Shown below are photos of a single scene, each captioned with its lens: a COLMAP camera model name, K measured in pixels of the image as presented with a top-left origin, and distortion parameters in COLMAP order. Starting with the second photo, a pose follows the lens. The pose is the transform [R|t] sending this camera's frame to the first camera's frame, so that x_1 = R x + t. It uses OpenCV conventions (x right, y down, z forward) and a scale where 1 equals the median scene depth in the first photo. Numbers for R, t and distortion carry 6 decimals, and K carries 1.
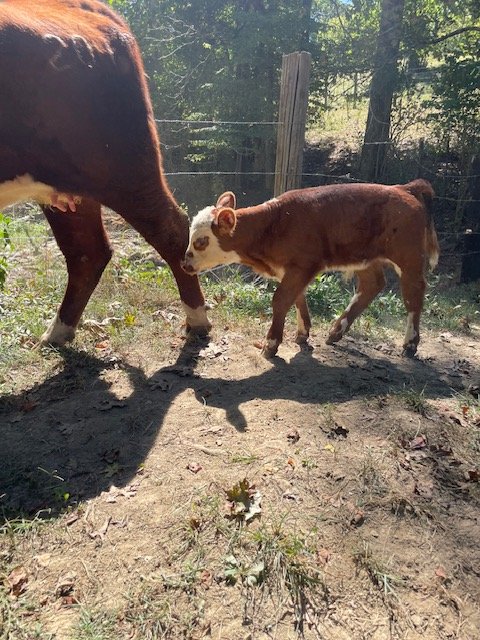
lens RADIAL K [[475.6, 0, 240.9], [0, 475.6, 317.3], [0, 0, 1]] dist [-0.006377, -0.034034]
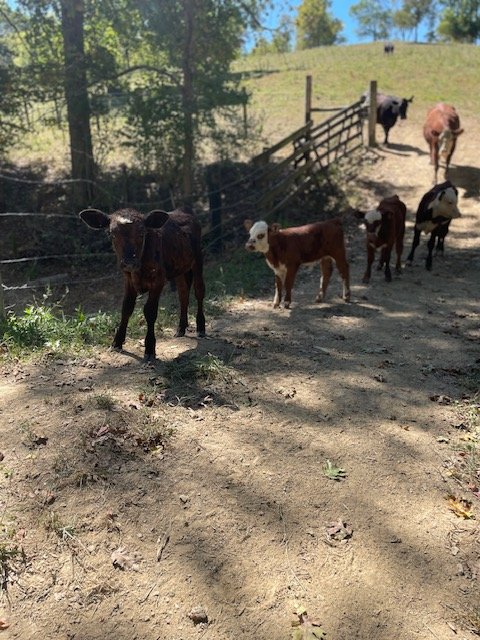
lens RADIAL K [[475.6, 0, 241.2], [0, 475.6, 320.0], [0, 0, 1]] dist [-0.006377, -0.034034]
pose [[0.850834, -0.183666, 0.492290, 0.131961], [0.198033, 0.979918, 0.023328, 0.015070], [-0.486688, 0.077641, 0.870119, -0.385547]]
